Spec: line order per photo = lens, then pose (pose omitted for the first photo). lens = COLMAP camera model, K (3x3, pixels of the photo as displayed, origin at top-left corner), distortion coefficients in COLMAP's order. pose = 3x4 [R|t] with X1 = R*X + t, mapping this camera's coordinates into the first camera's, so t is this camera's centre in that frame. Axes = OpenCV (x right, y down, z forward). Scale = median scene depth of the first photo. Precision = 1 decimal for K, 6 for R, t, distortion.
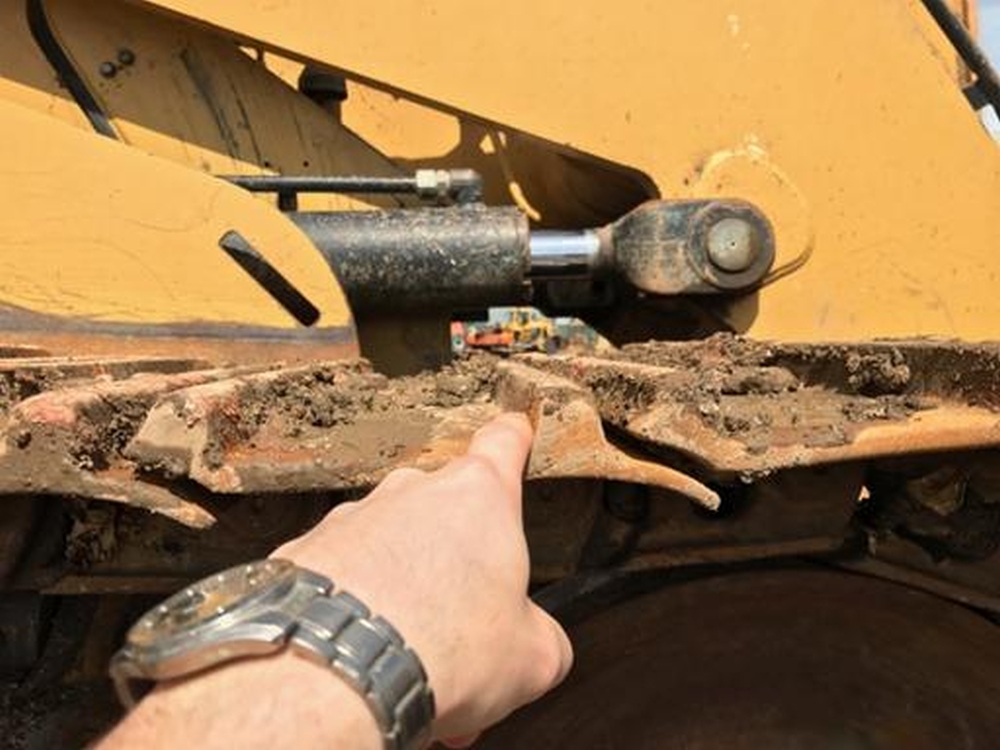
lens RADIAL K [[818.7, 0, 500.5], [0, 818.7, 371.5], [0, 0, 1]] dist [0.041283, -0.046896]
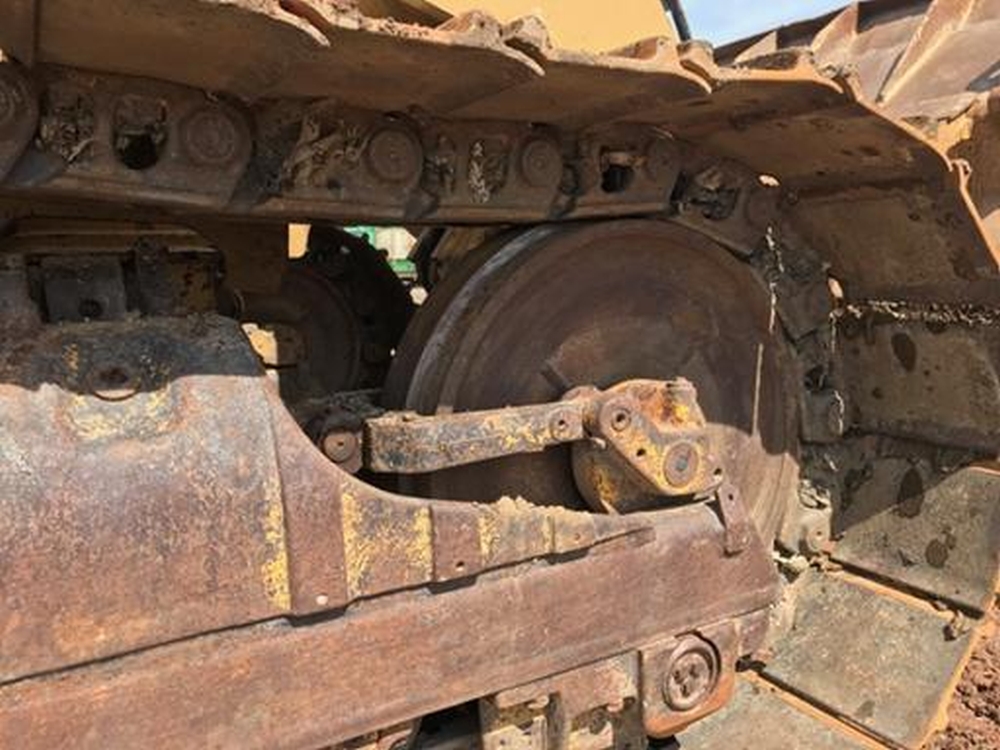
lens RADIAL K [[818.7, 0, 497.9], [0, 818.7, 376.6], [0, 0, 1]] dist [0.041283, -0.046896]
pose [[0.905860, -0.050208, 0.420590, -0.761729], [0.009837, 0.995176, 0.097611, 0.411954], [-0.423462, -0.084285, 0.901984, -0.576510]]
